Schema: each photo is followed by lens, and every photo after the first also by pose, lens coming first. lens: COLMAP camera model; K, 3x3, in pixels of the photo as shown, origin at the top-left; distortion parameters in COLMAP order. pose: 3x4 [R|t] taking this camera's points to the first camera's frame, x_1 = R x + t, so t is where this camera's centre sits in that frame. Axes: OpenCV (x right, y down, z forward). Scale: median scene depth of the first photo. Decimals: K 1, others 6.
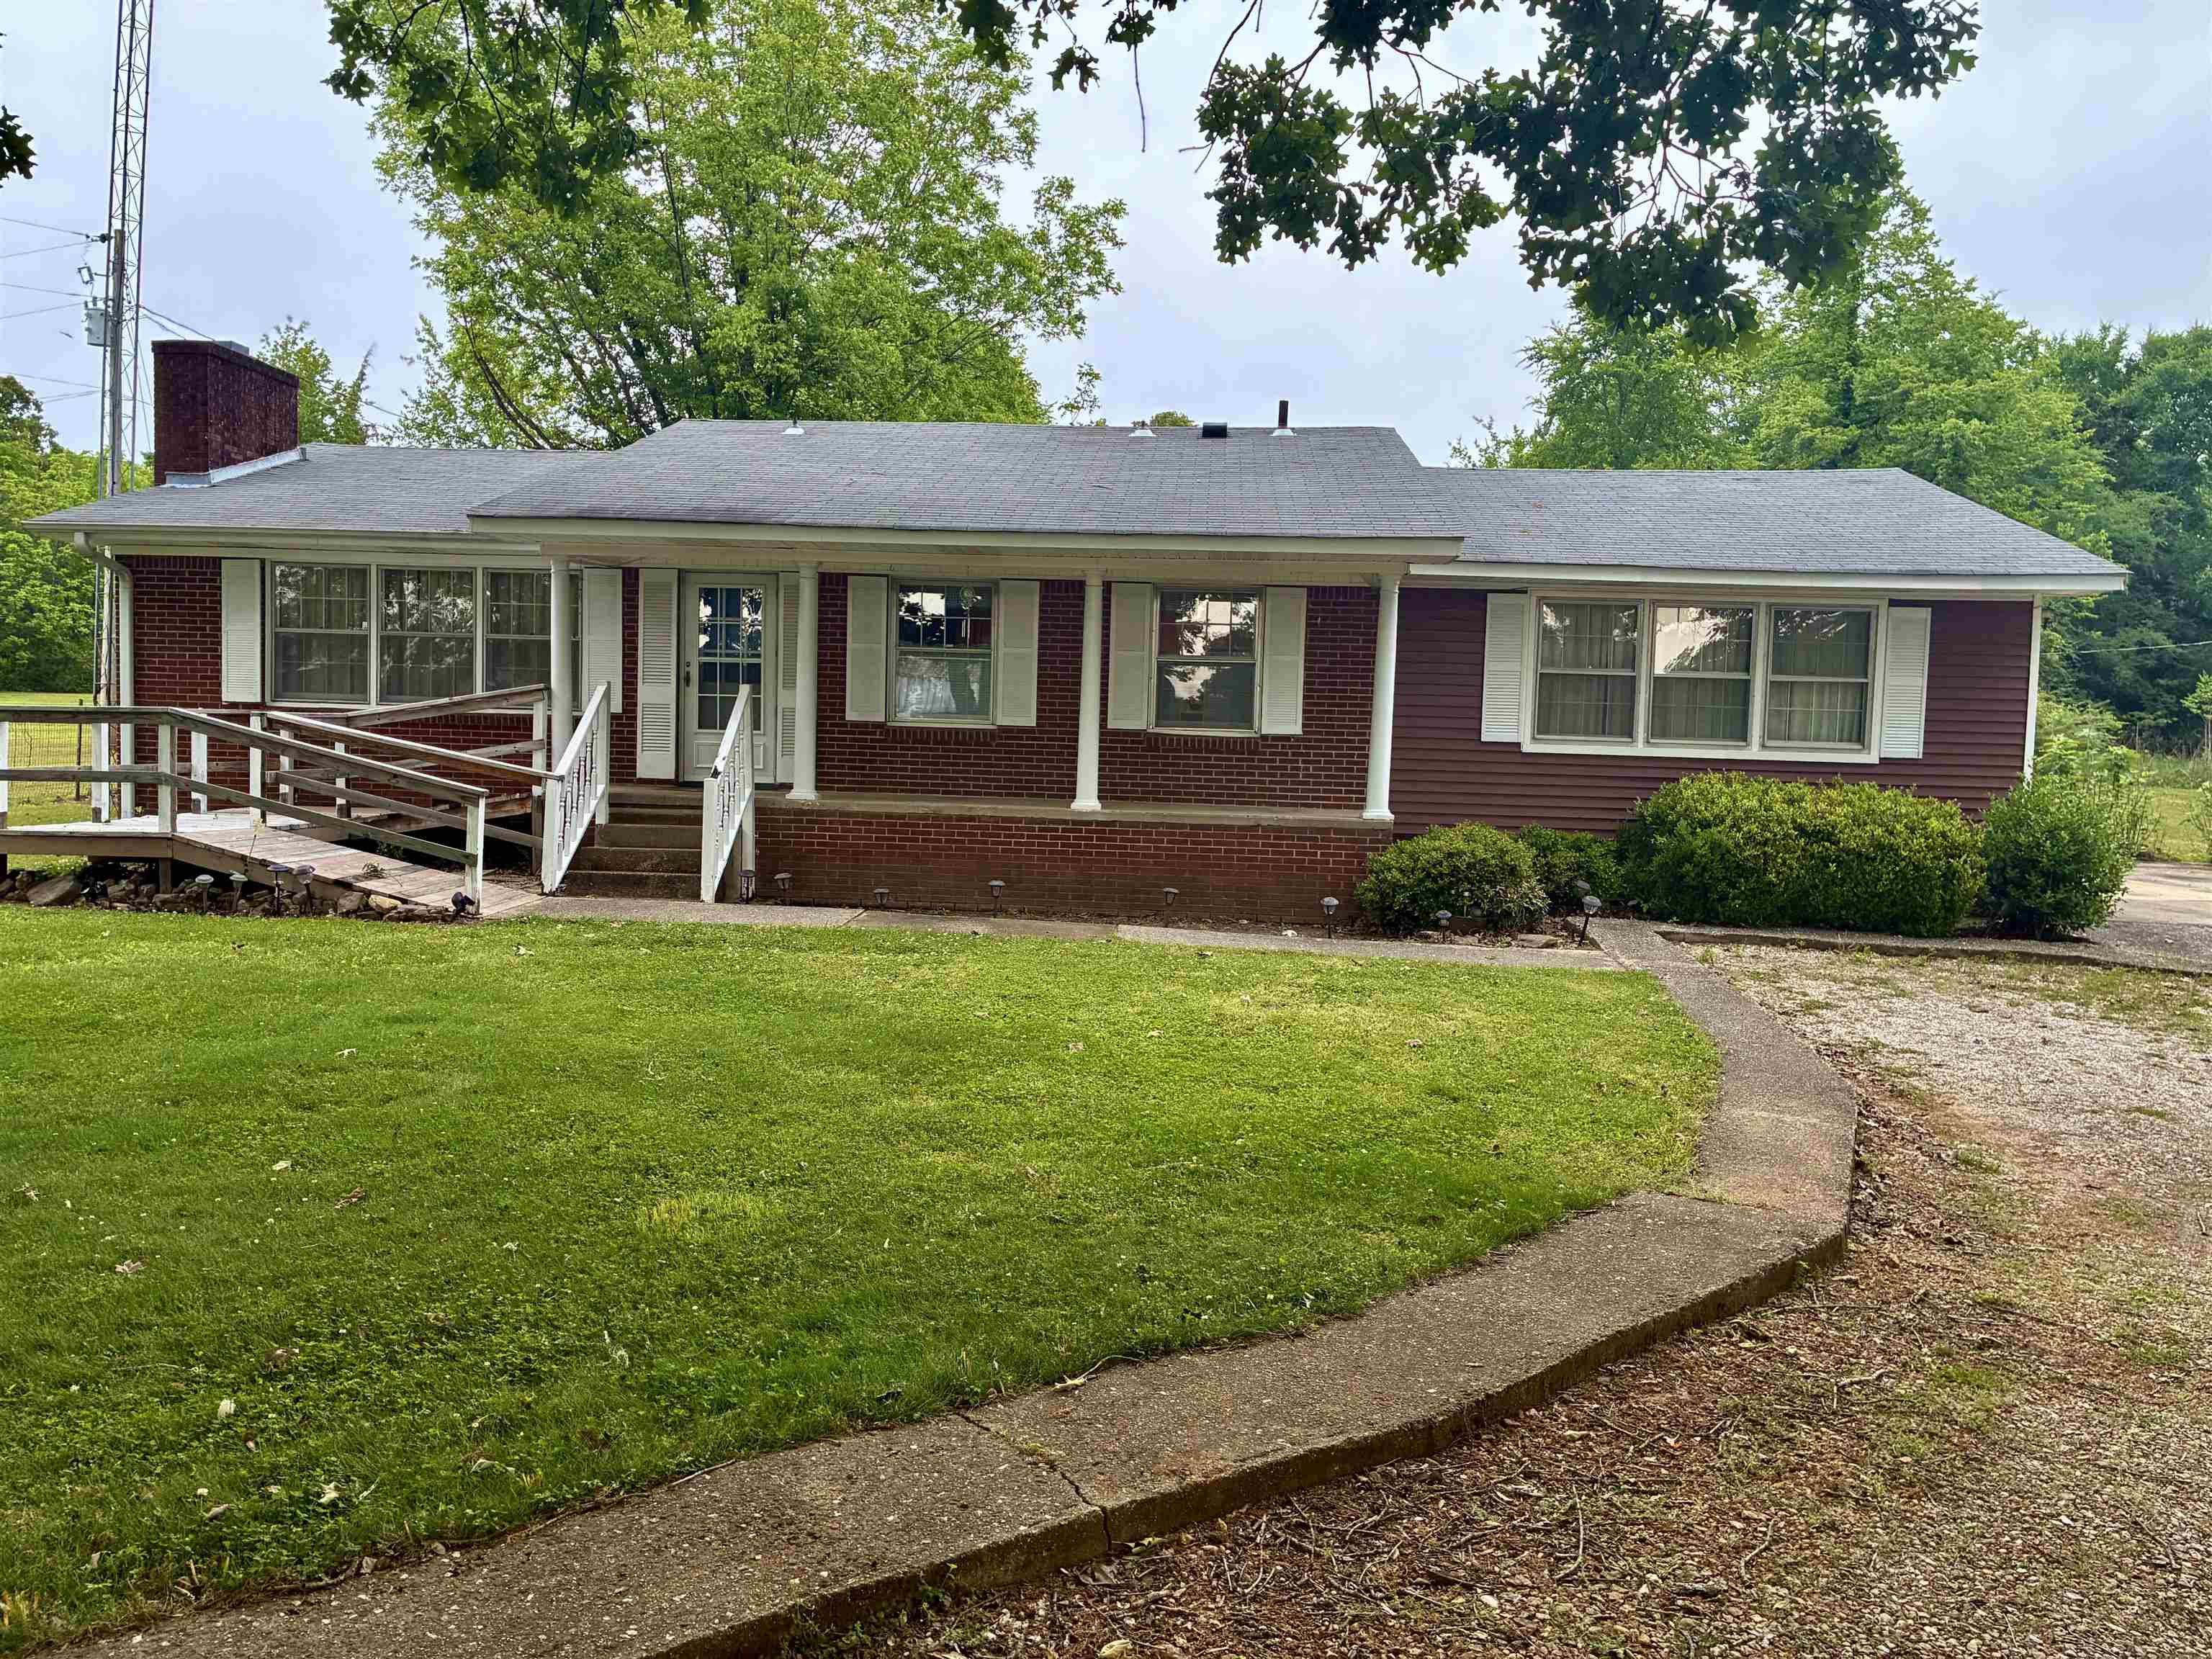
lens RADIAL K [[1694.3, 0, 1118.2], [0, 1694.3, 823.6], [0, 0, 1]] dist [0.078749, -0.087832]
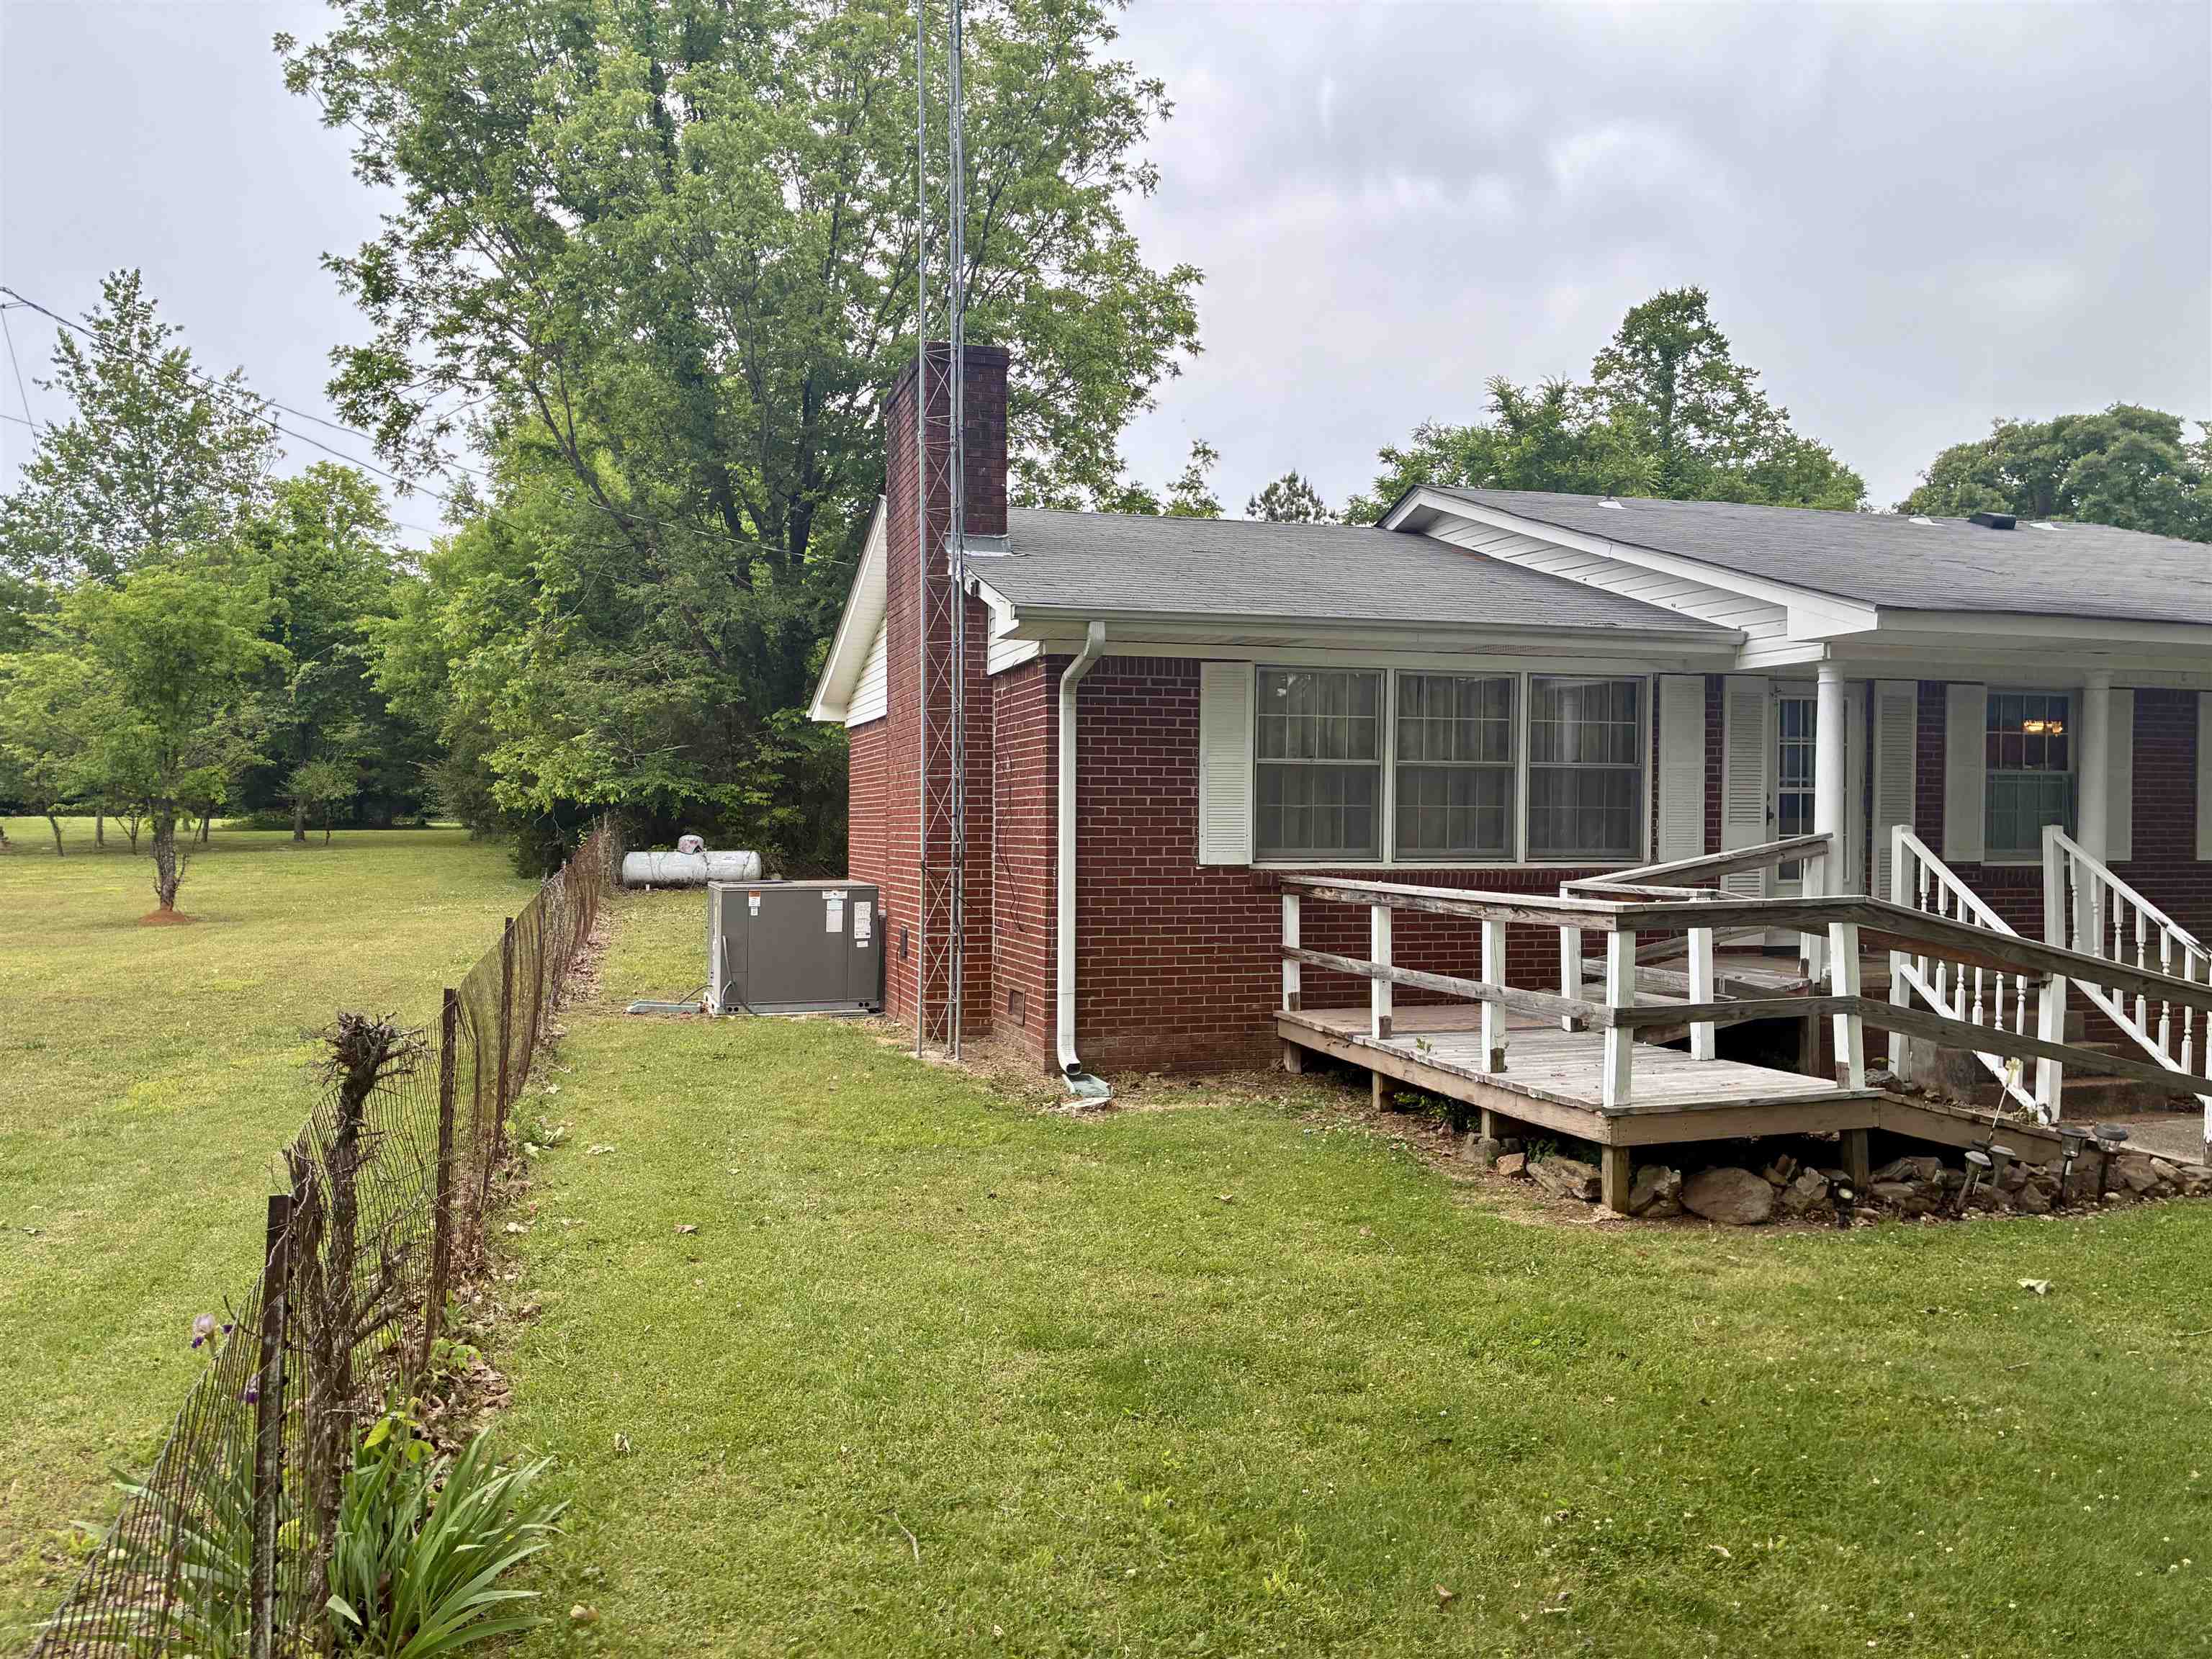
lens RADIAL K [[1694.3, 0, 1118.2], [0, 1694.3, 823.6], [0, 0, 1]] dist [0.078749, -0.087832]
pose [[0.925518, -0.031217, 0.377416, -0.392127], [0.050012, 0.997943, -0.040099, -0.029648], [-0.375388, 0.055987, 0.925175, 0.179519]]
